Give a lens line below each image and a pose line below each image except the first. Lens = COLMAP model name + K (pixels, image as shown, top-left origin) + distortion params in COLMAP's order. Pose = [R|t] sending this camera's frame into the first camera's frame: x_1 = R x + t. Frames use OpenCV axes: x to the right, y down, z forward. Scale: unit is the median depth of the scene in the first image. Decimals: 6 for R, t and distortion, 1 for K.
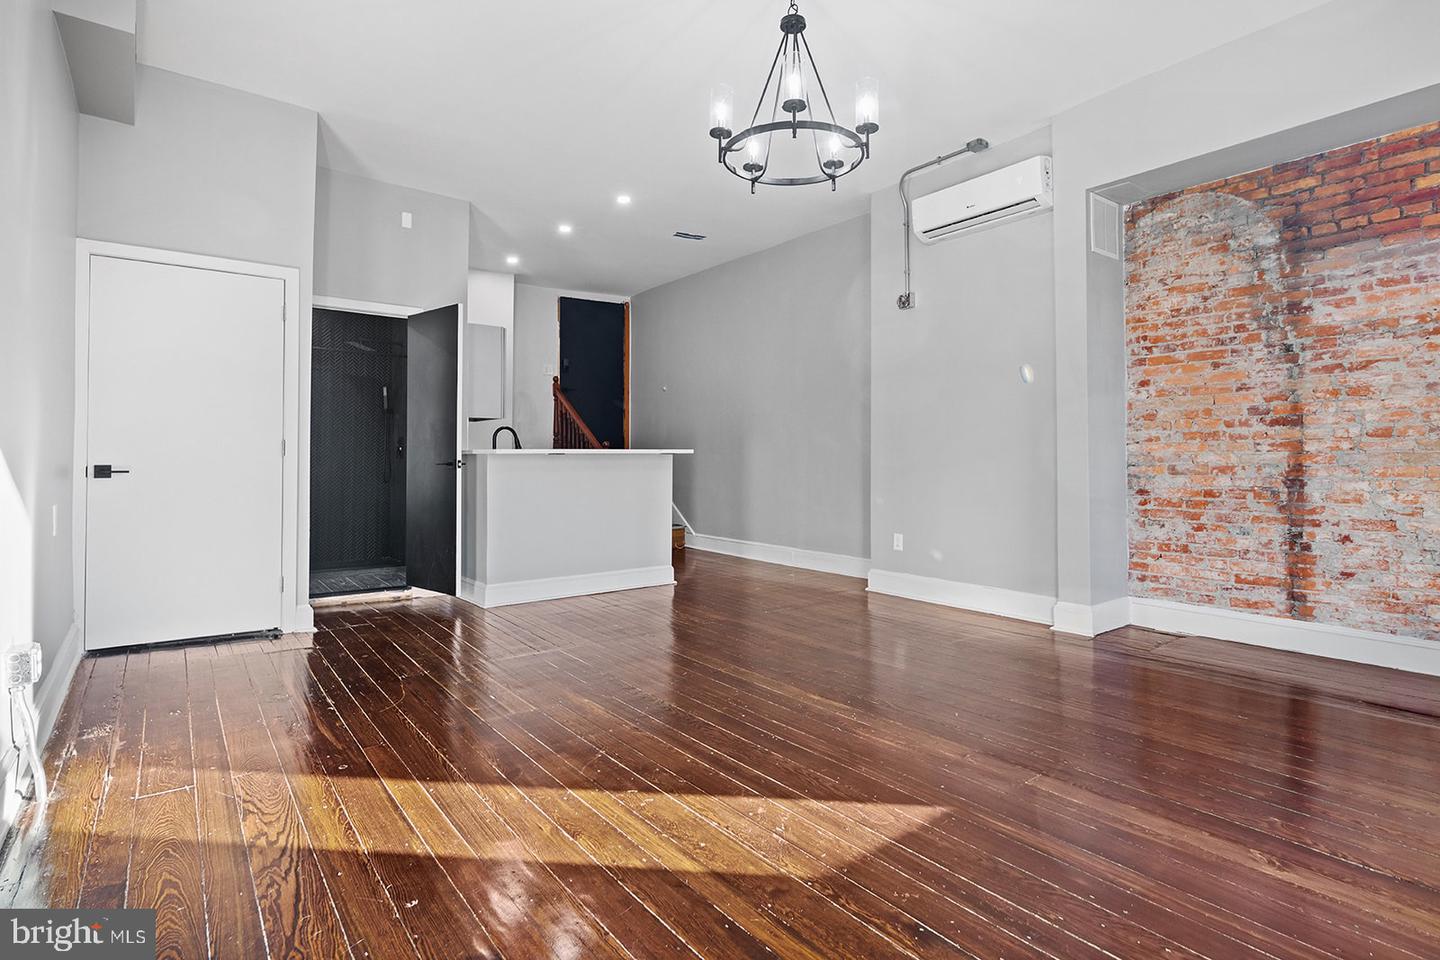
lens RADIAL K [[722.0, 0, 722.4], [0, 722.0, 441.2], [0, 0, 1]] dist [-0.000169, -0.001099]
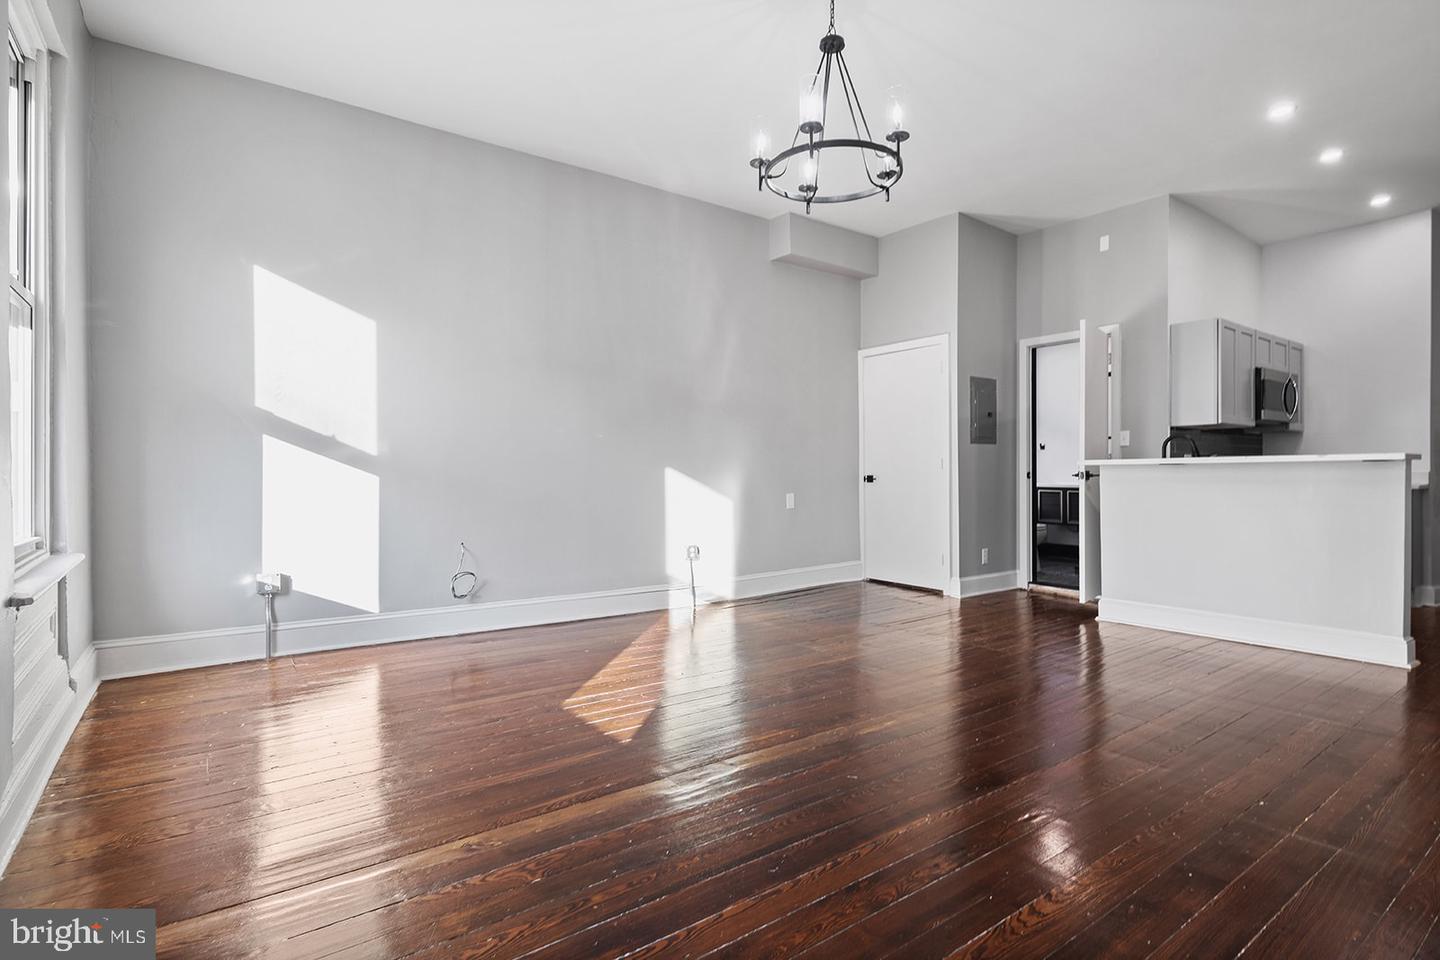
lens RADIAL K [[701.4, 0, 738.2], [0, 701.4, 481.2], [0, 0, 1]] dist [-0.001432, -0.000387]
pose [[-0.002111, 0.008021, -0.999966, 0.846093], [0.026842, 0.999608, 0.007961, 0.024522], [0.999637, -0.026825, -0.002326, 0.665620]]
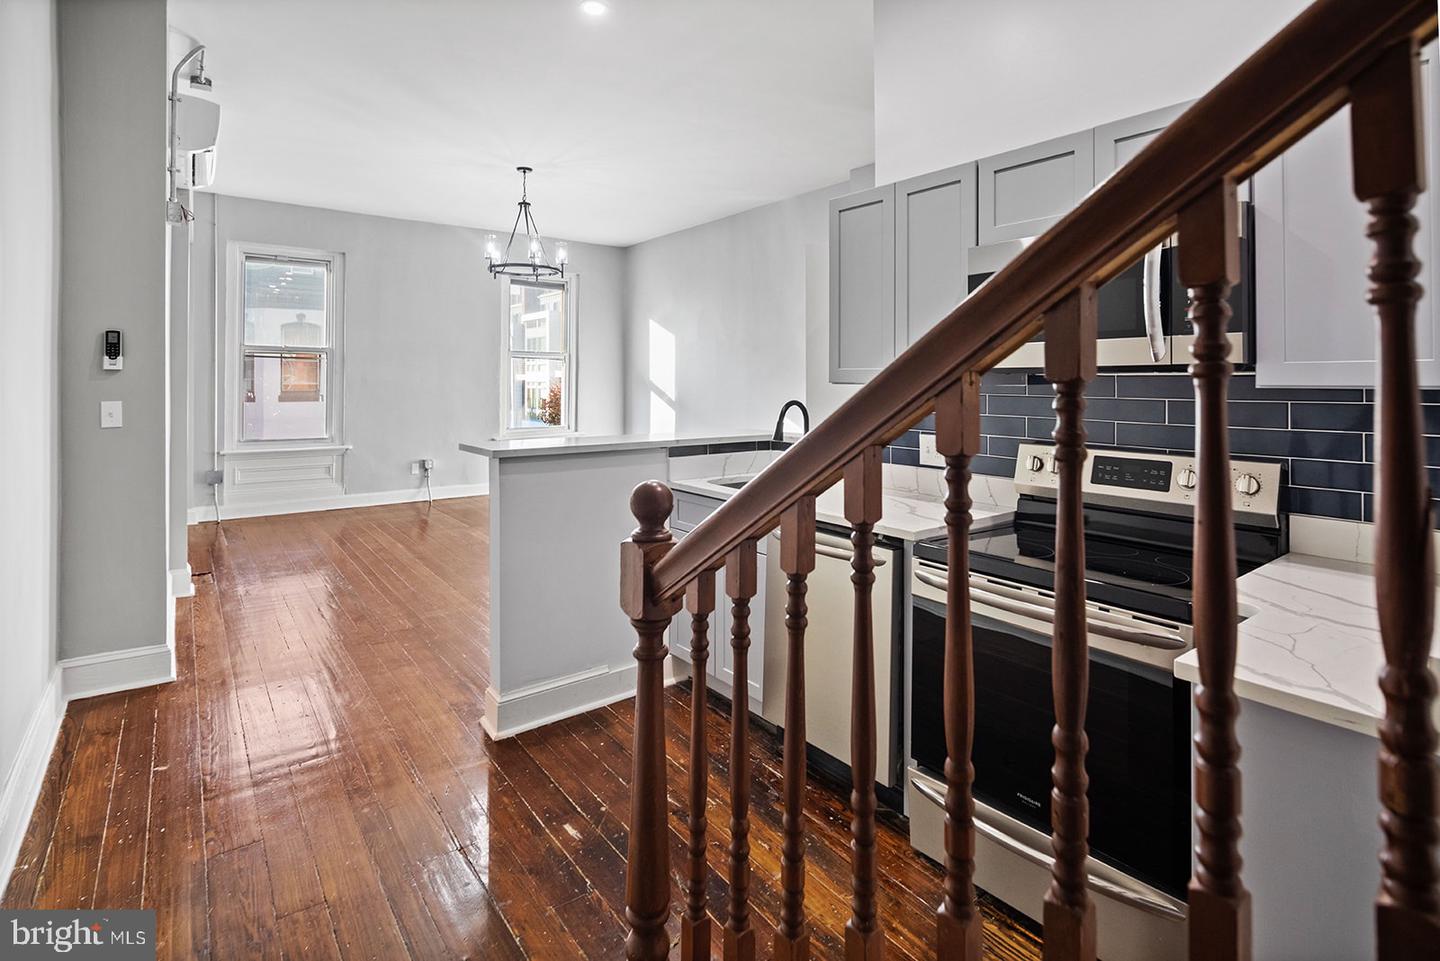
lens RADIAL K [[717.7, 0, 717.8], [0, 717.7, 375.8], [0, 0, 1]] dist [0.001820, -0.000118]
pose [[-0.999950, -0.000763, 0.009975, -0.362479], [-0.001042, 0.999609, -0.027953, -0.033235], [-0.009950, -0.027962, -0.999559, 2.323613]]
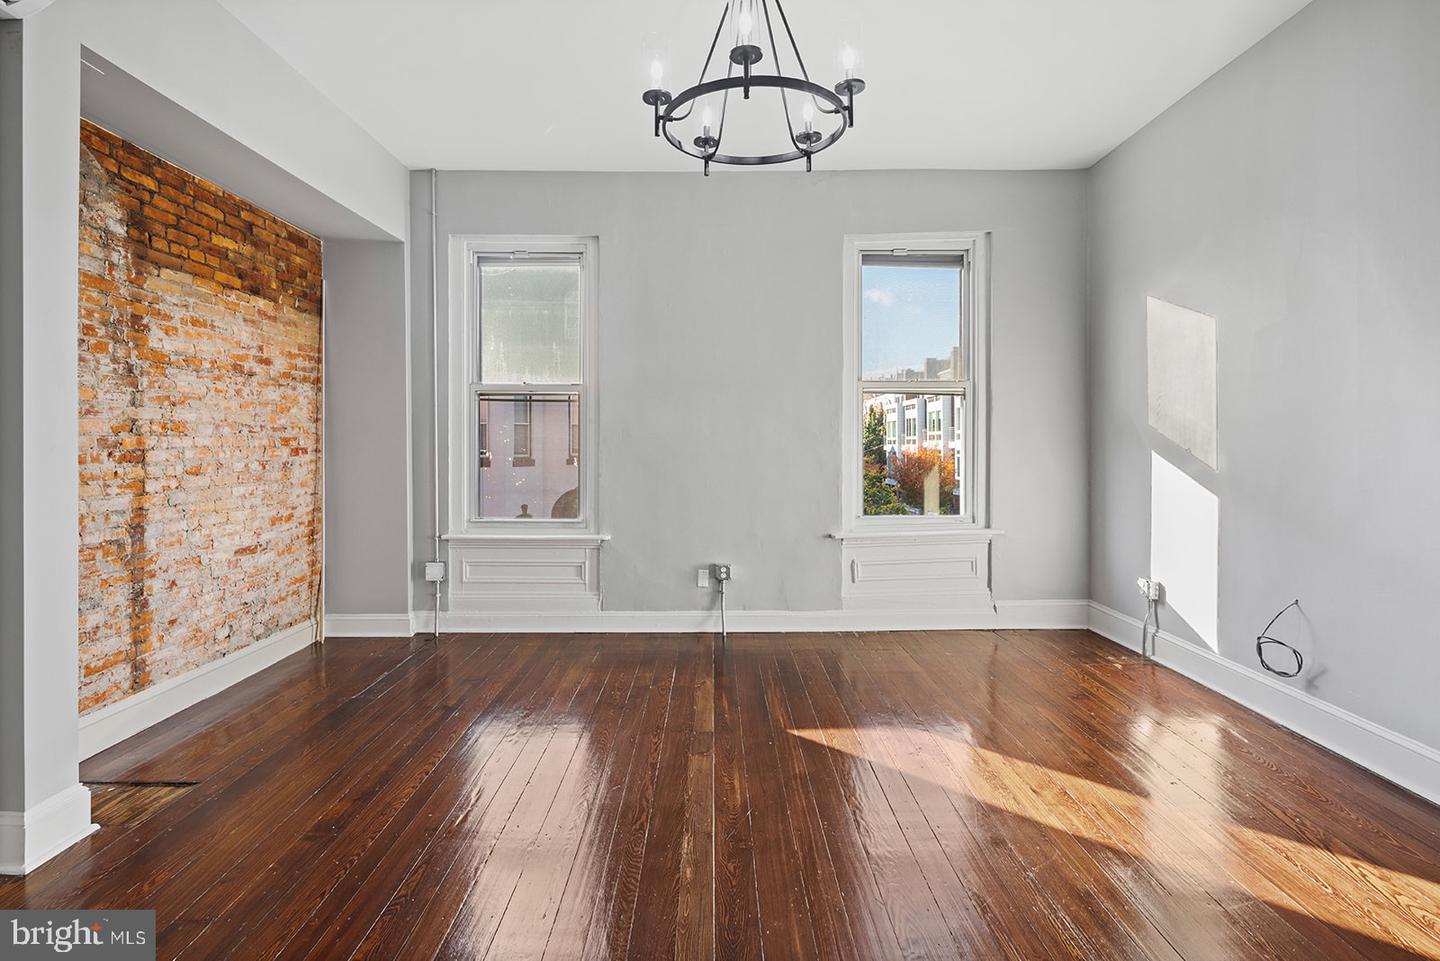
lens RADIAL K [[722.0, 0, 722.4], [0, 722.0, 441.7], [0, 0, 1]] dist [-0.000169, -0.001099]
pose [[-0.802691, 0.005177, 0.596373, -0.255551], [-0.010044, 0.999703, -0.022197, -0.033959], [-0.596310, -0.023807, -0.802401, 1.263790]]
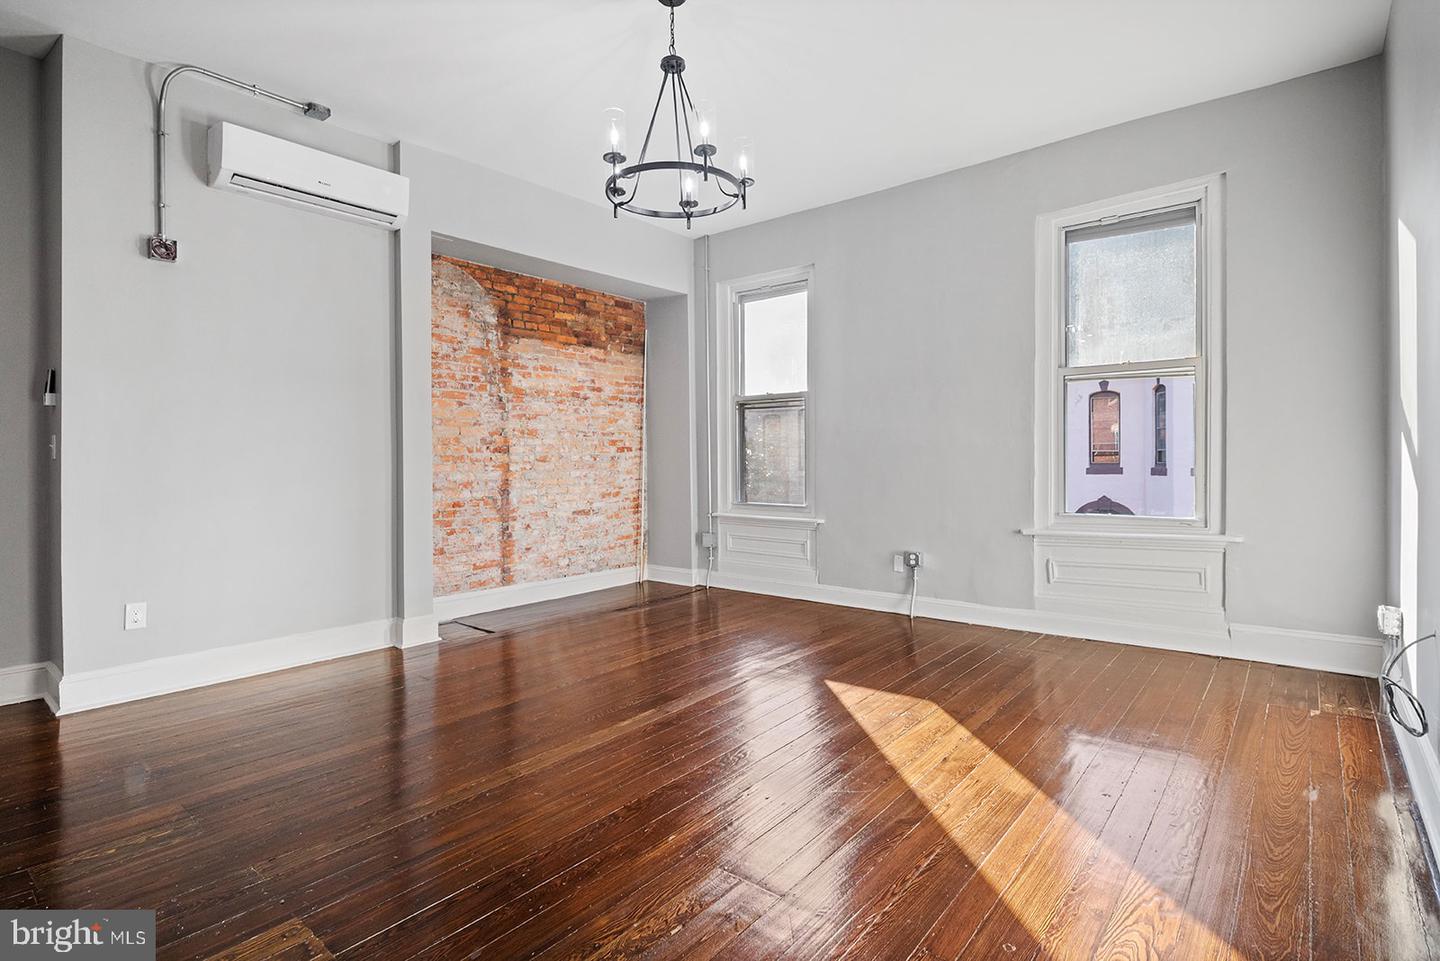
lens RADIAL K [[716.7, 0, 725.0], [0, 716.7, 461.3], [0, 0, 1]] dist [0.001122, -0.000326]
pose [[-0.235860, 0.001553, 0.971786, -0.712965], [-0.015056, 0.999873, -0.005253, -0.004066], [-0.971670, -0.015870, -0.235807, 0.905094]]
